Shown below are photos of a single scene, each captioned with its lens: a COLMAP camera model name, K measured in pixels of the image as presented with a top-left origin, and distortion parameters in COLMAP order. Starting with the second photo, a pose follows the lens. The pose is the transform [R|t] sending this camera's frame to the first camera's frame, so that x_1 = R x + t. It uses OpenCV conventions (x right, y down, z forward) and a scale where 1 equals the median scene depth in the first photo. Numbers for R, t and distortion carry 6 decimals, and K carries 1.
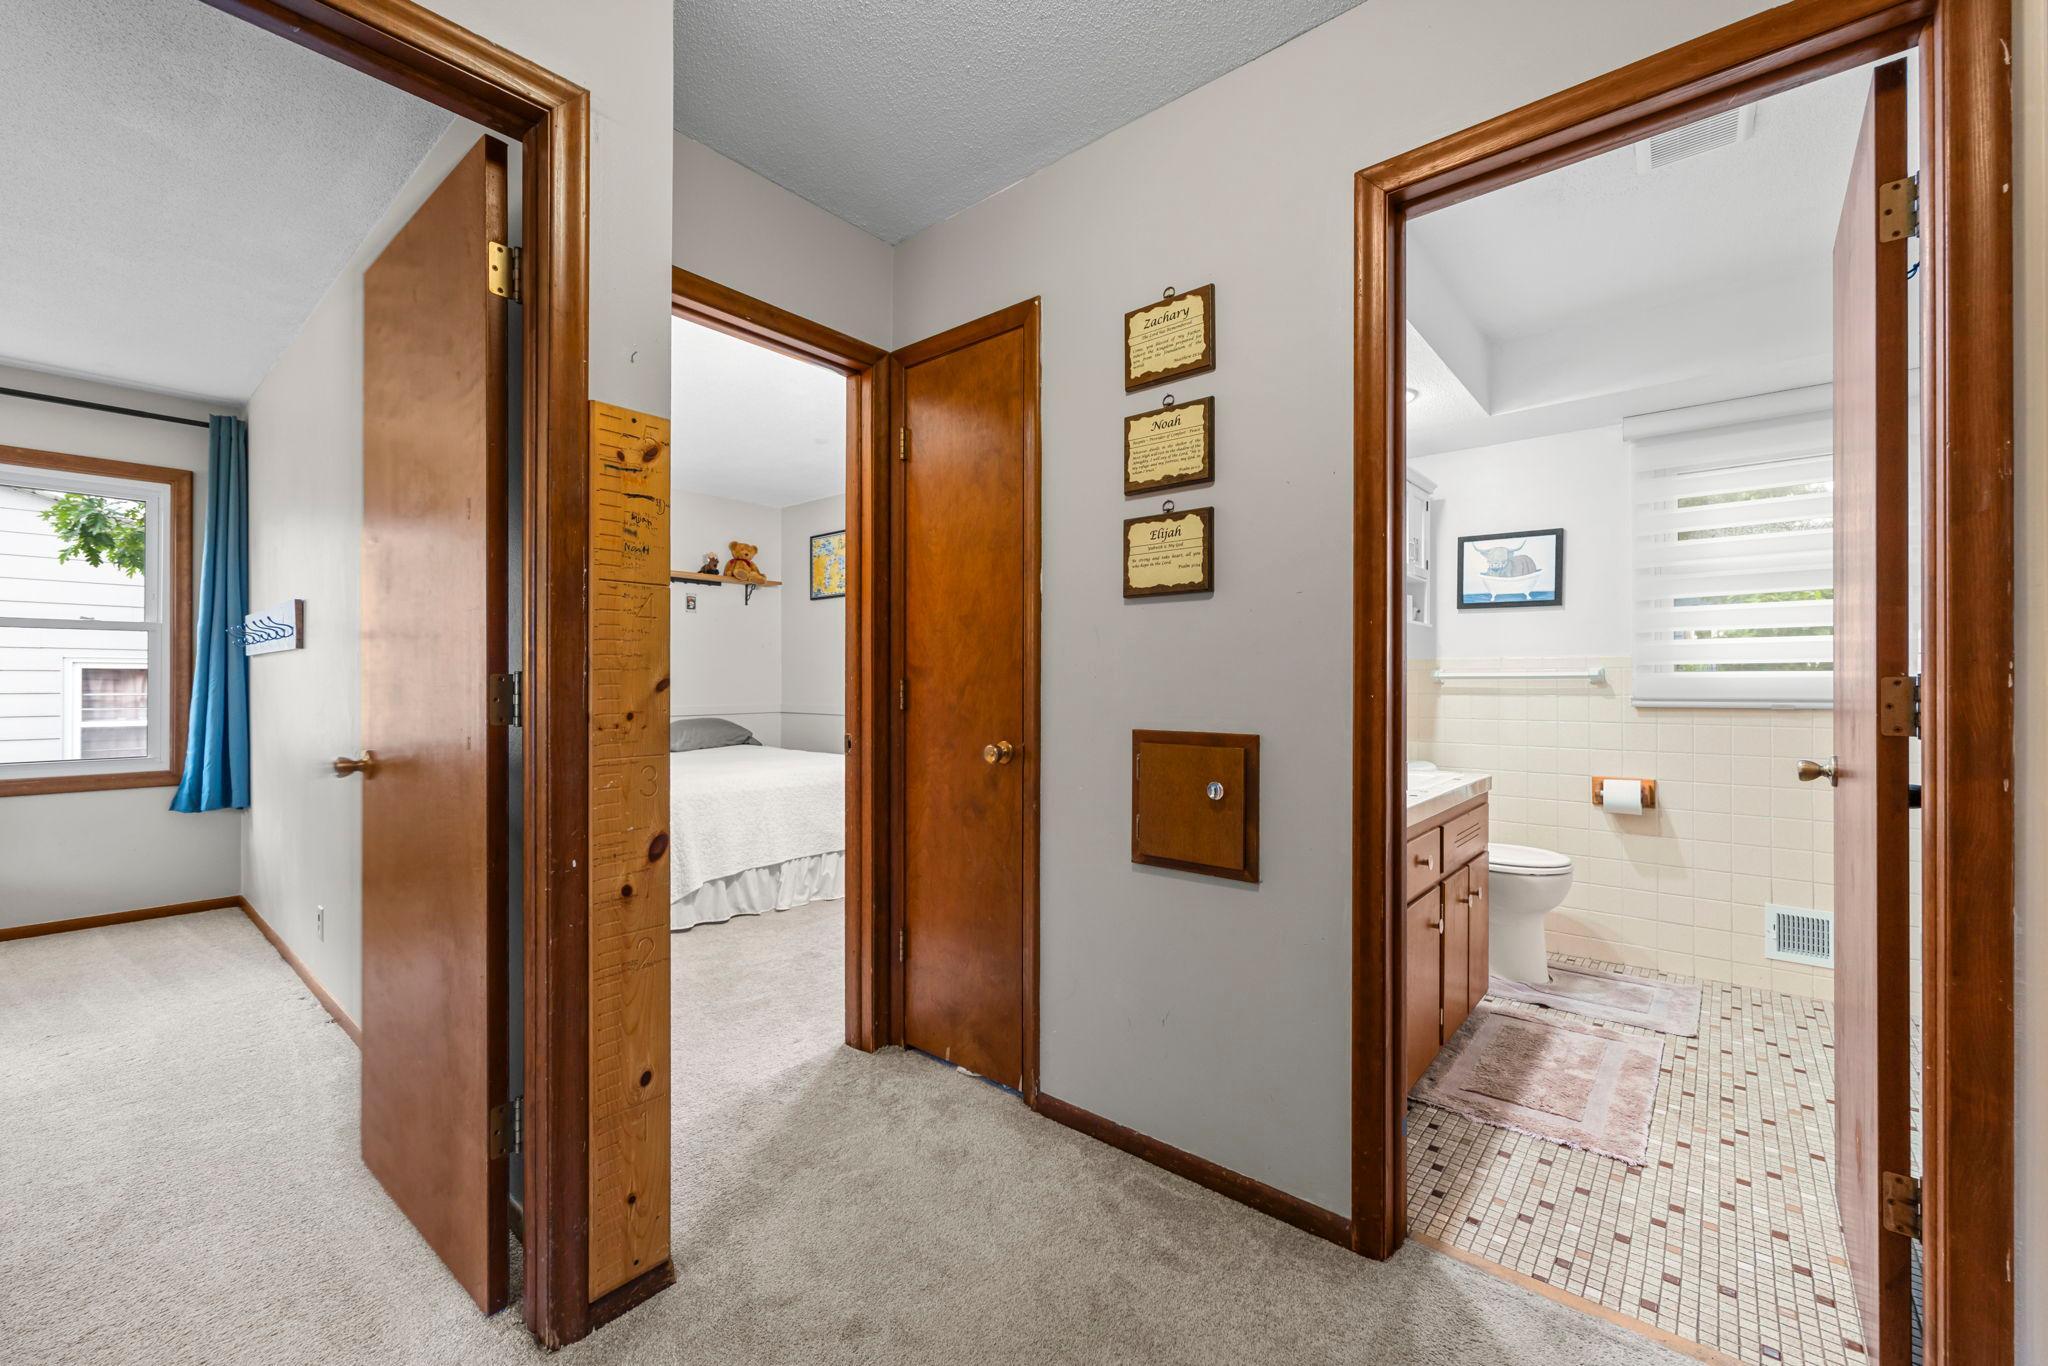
lens RADIAL K [[825.3, 0, 1025.3], [0, 825.3, 680.9], [0, 0, 1]] dist [0.002290, 0.000337]
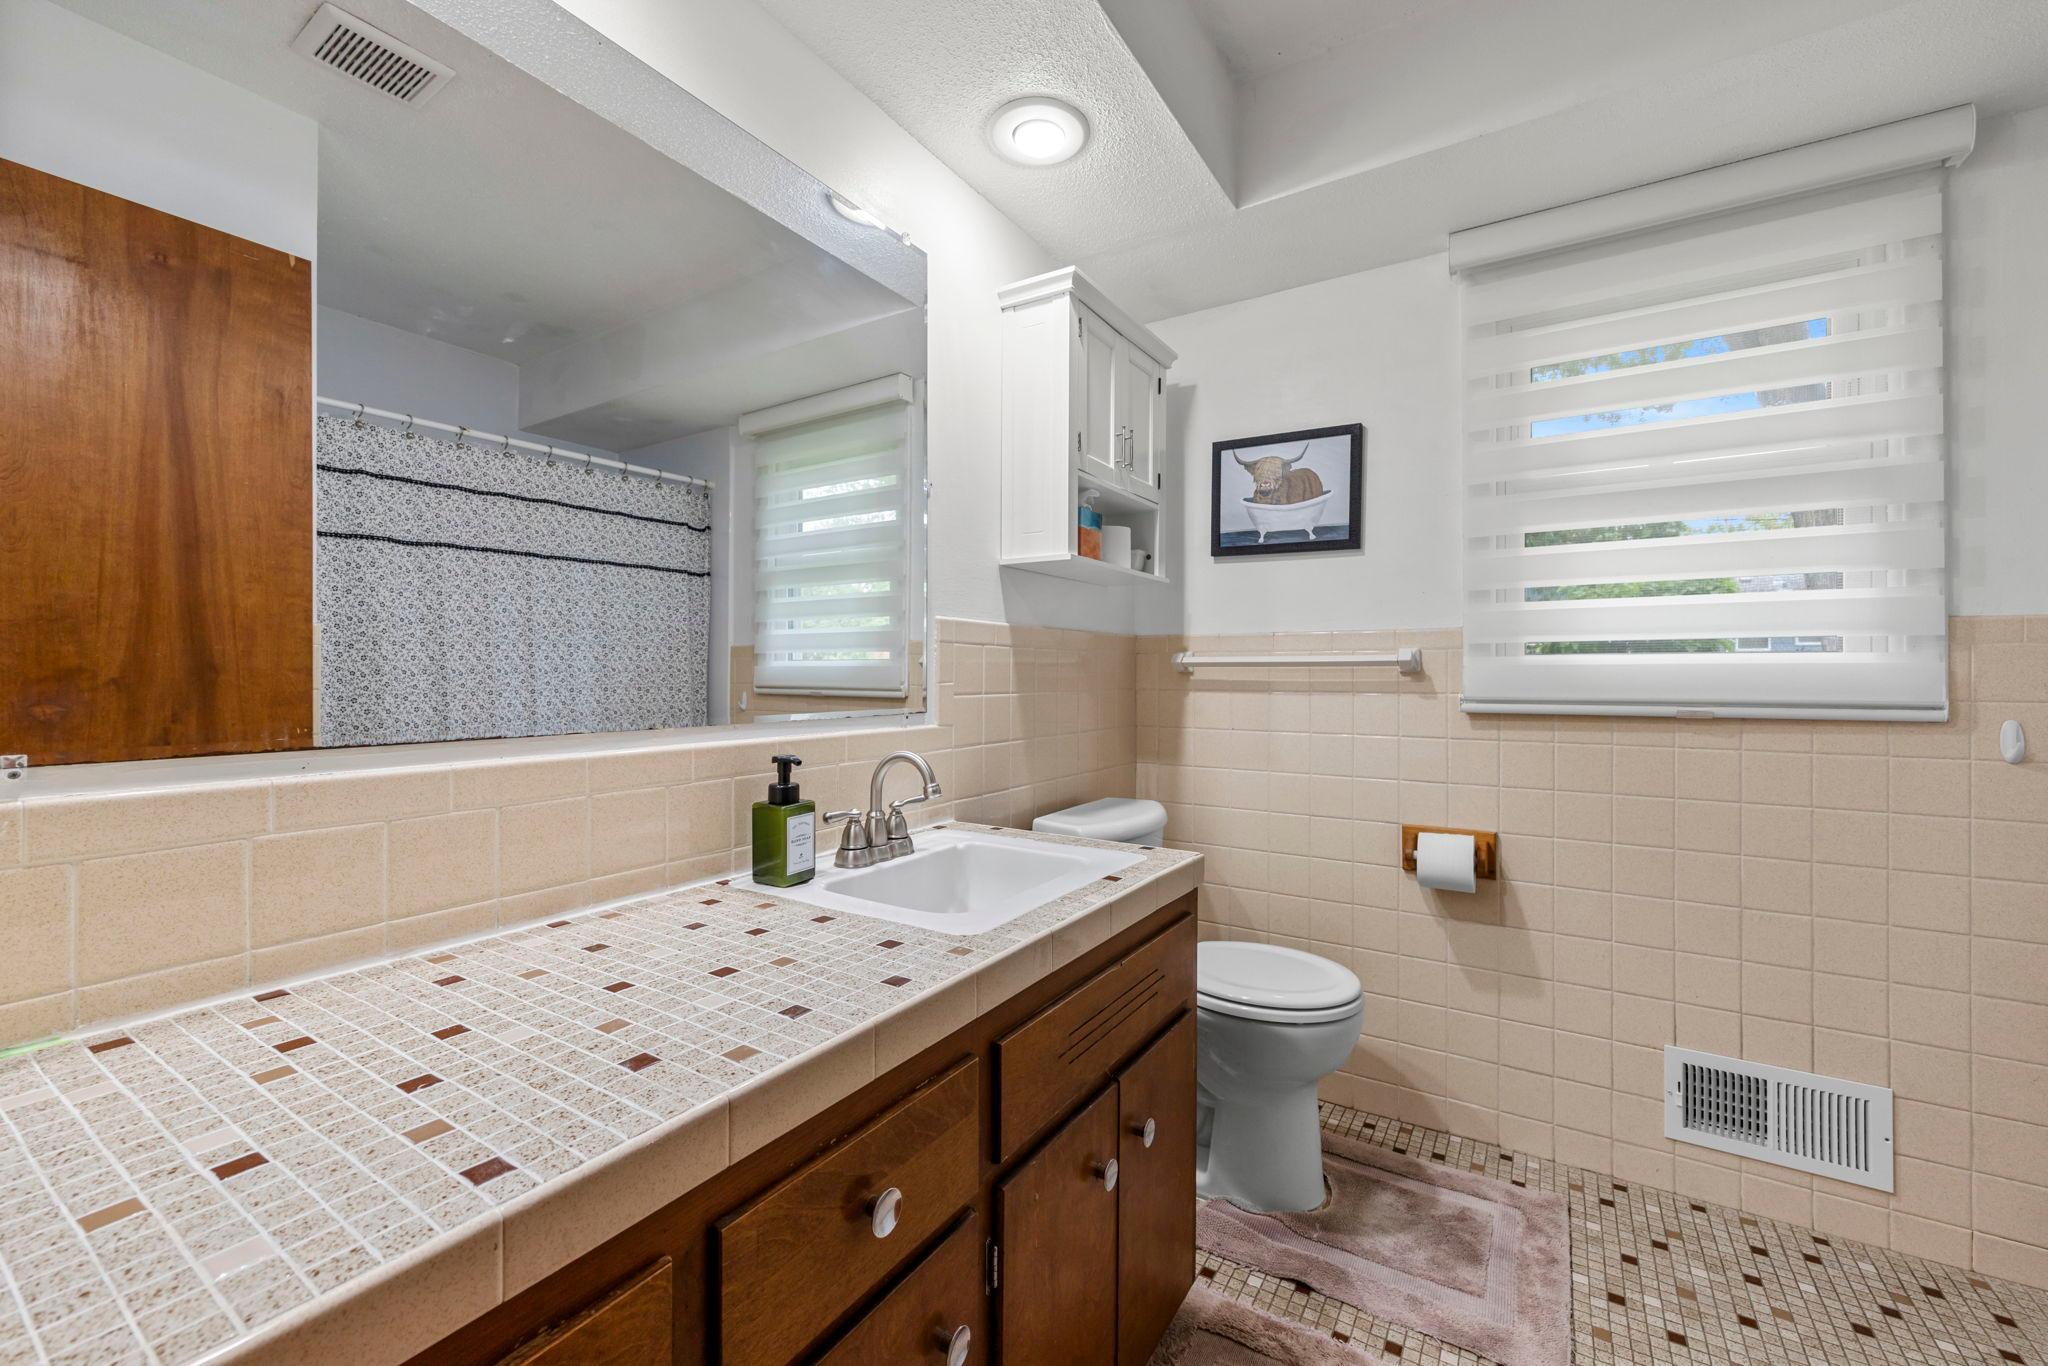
lens RADIAL K [[826.0, 0, 1020.4], [0, 826.0, 673.4], [0, 0, 1]] dist [0.000629, 0.000700]
pose [[0.991075, -0.001362, 0.133297, 0.333878], [0.000360, 0.999971, 0.007542, -0.002193], [-0.133304, -0.007427, 0.991047, 0.444203]]
